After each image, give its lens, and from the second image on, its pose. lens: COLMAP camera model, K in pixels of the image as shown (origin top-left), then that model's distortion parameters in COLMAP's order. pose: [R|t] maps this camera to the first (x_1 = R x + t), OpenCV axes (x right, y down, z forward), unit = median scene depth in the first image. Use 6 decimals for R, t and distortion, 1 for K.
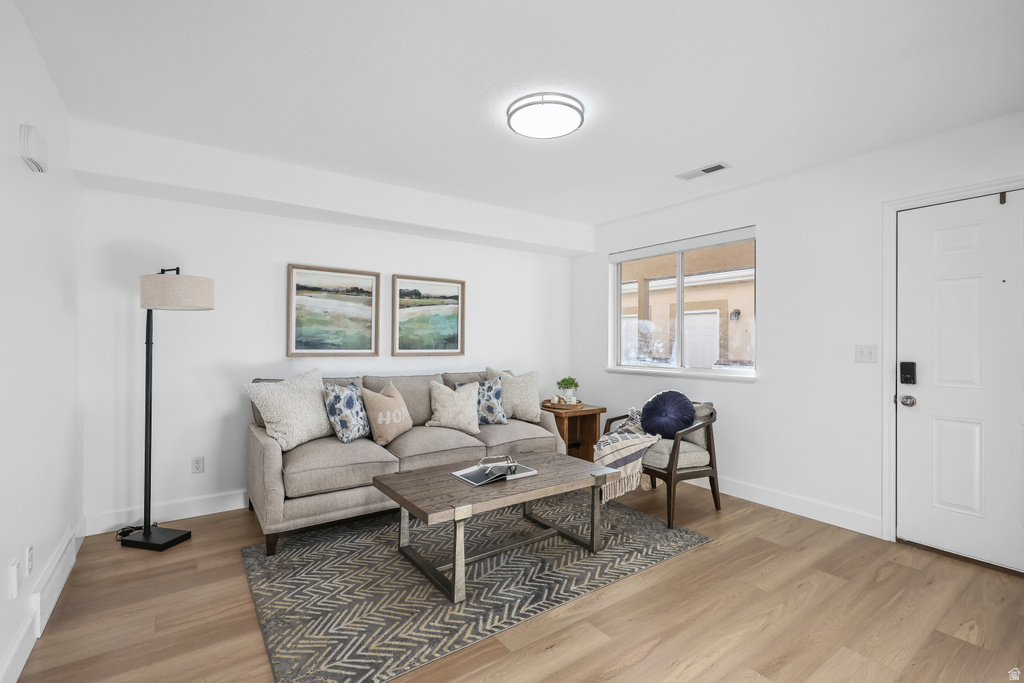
lens RADIAL K [[459.7, 0, 507.2], [0, 459.7, 341.4], [0, 0, 1]] dist [-0.000988, 0.000066]
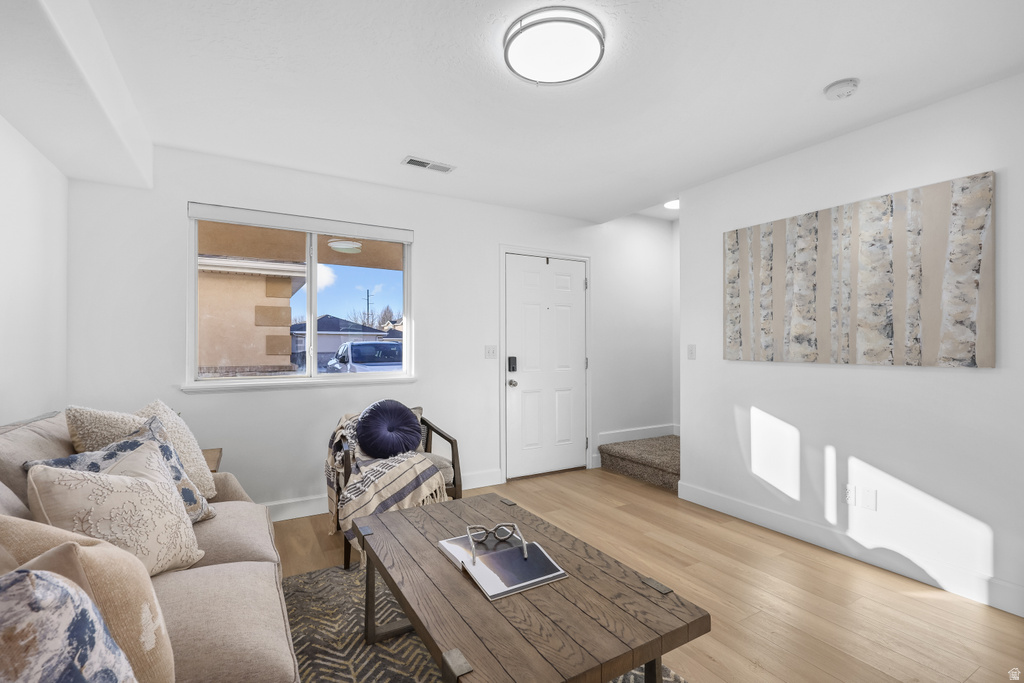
lens RADIAL K [[459.7, 0, 506.3], [0, 459.7, 340.4], [0, 0, 1]] dist [-0.000988, 0.000066]
pose [[0.098478, 0.004675, 0.995128, -0.608937], [0.002535, 0.999985, -0.004949, -0.000472], [-0.995136, 0.003010, 0.098465, 0.884607]]
